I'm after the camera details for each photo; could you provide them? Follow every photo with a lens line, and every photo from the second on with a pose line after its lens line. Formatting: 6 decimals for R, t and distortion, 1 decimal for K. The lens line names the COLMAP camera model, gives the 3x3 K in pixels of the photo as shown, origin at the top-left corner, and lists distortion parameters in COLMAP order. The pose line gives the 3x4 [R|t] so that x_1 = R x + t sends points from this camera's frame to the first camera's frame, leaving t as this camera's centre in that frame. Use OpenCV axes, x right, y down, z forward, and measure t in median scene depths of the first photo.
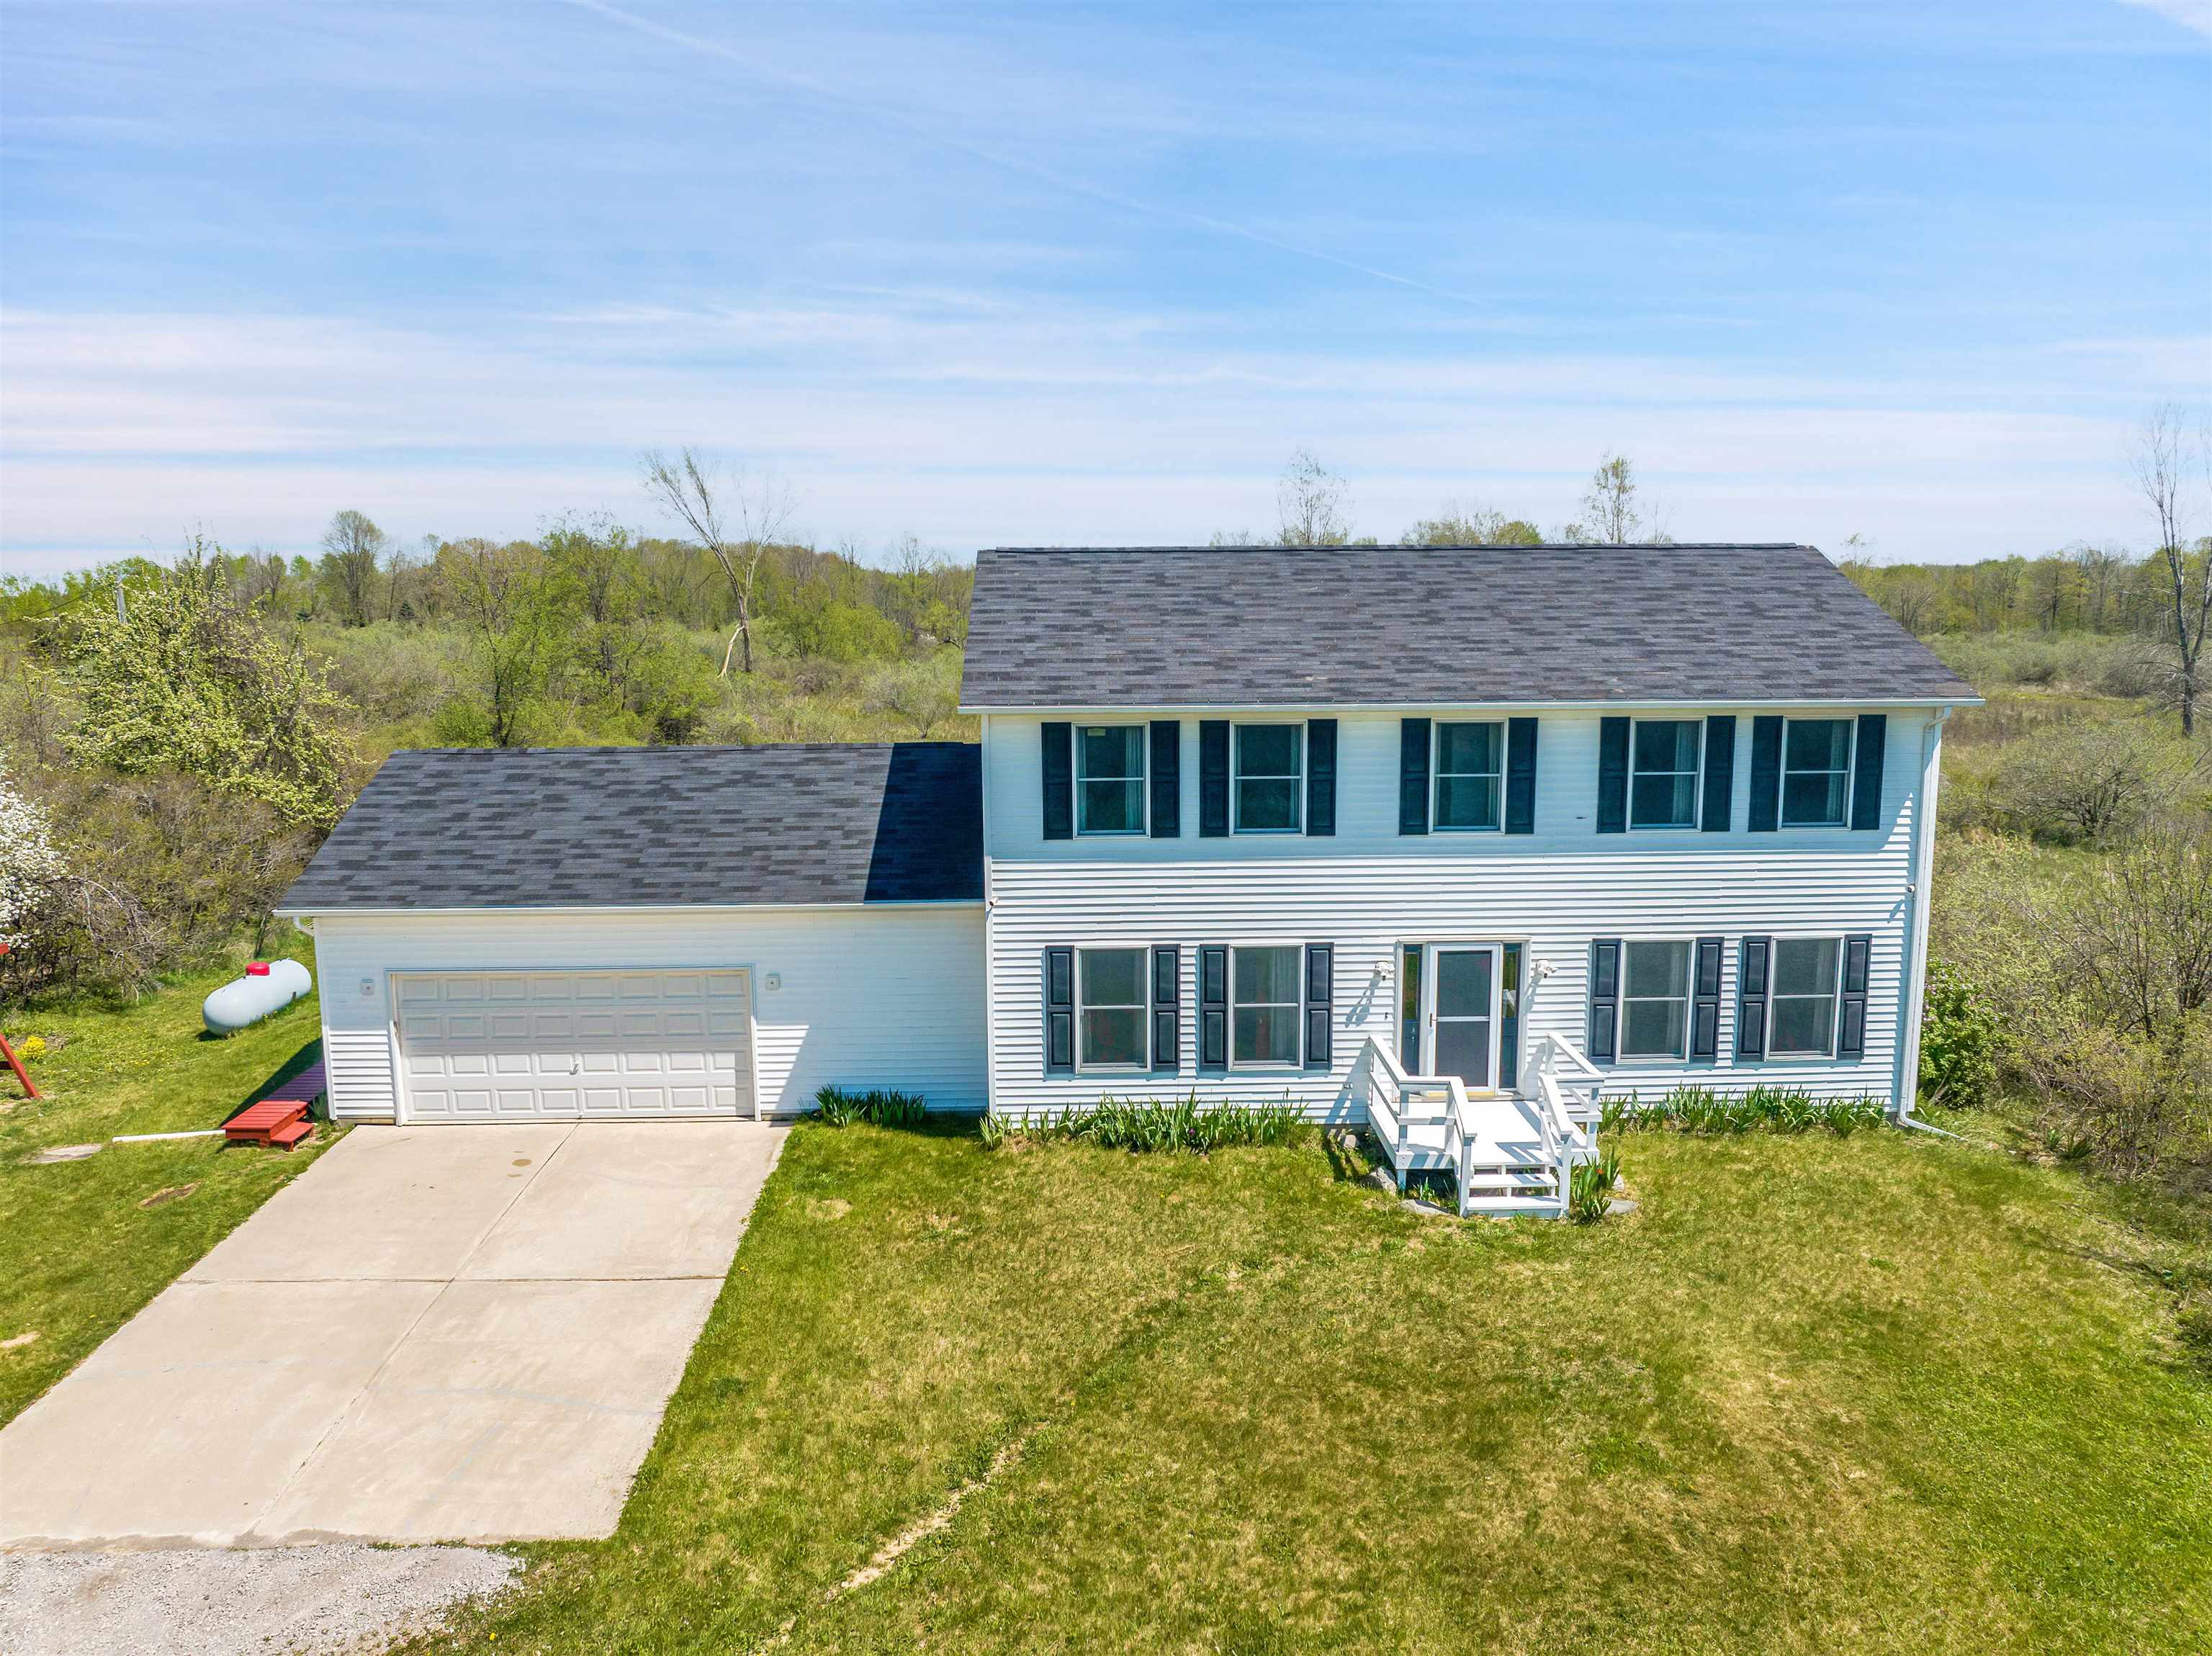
lens RADIAL K [[1551.9, 0, 1104.4], [0, 1551.9, 827.5], [0, 0, 1]] dist [-0.055694, 0.034895]
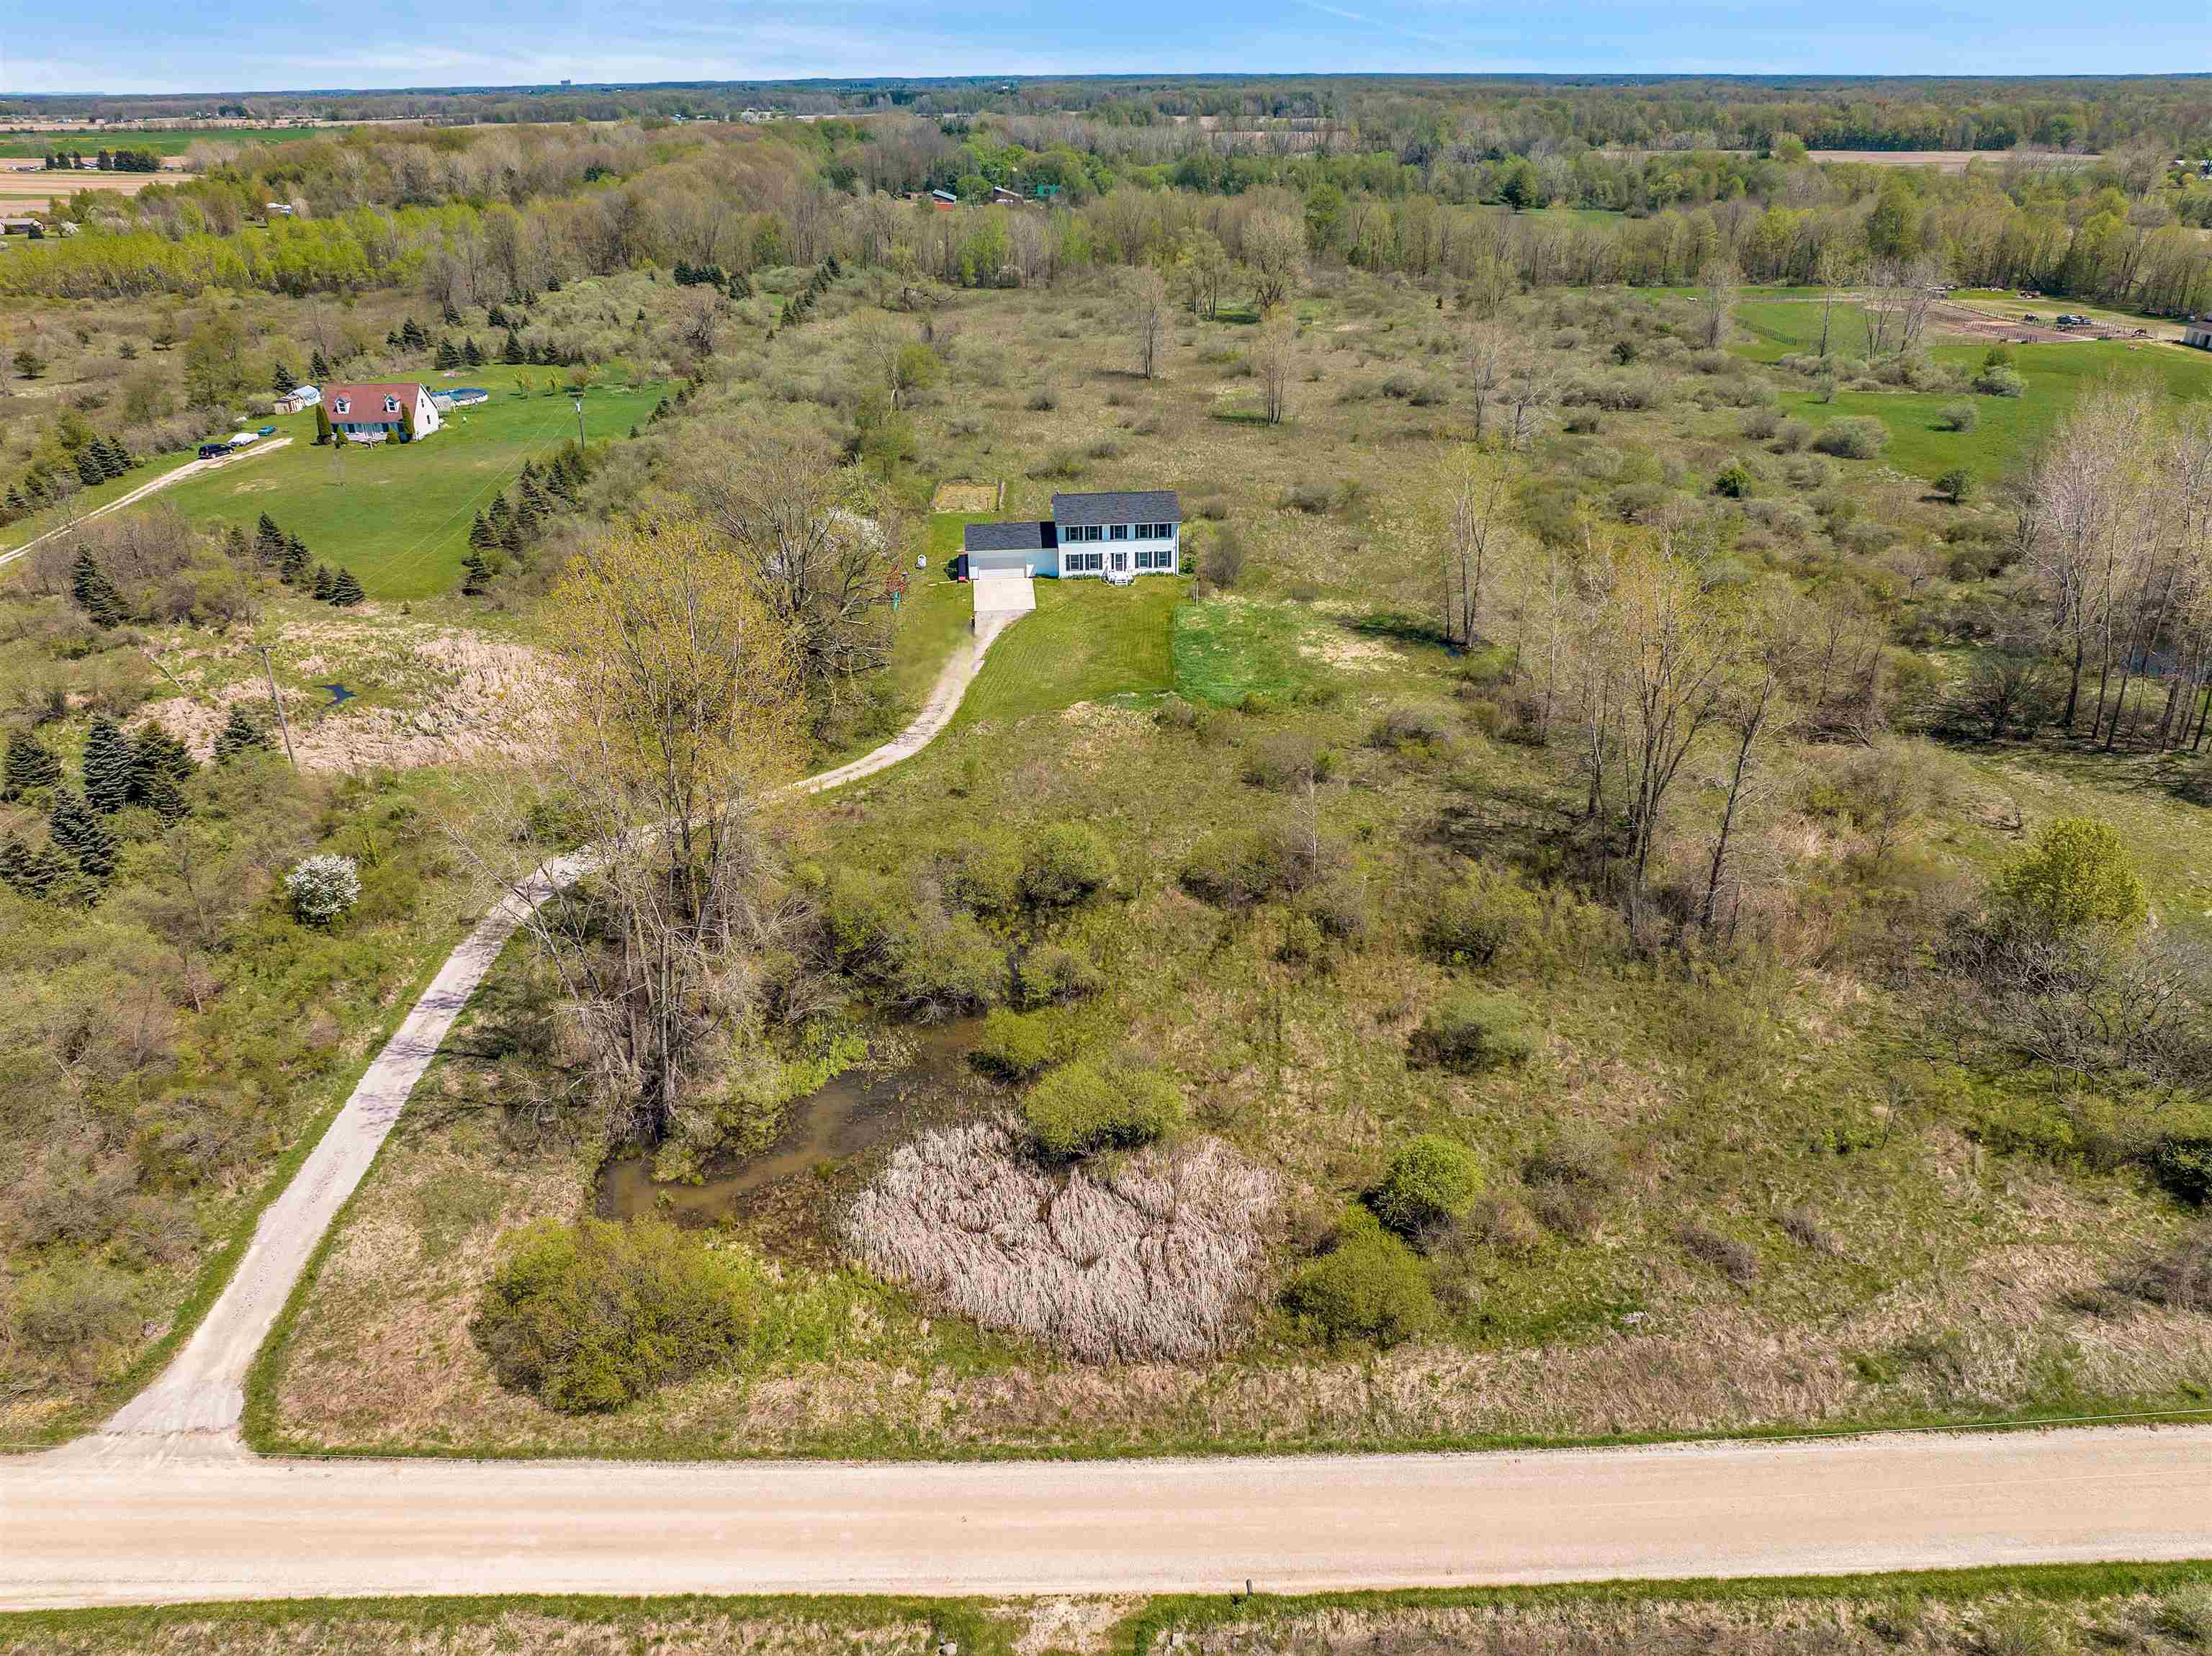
lens RADIAL K [[1551.9, 0, 1102.7], [0, 1551.9, 826.8], [0, 0, 1]] dist [-0.055694, 0.034895]
pose [[0.999511, -0.022853, 0.021347, -0.051814], [0.015421, 0.954044, 0.299271, -0.964774], [-0.027205, -0.298795, 0.953929, -6.997013]]
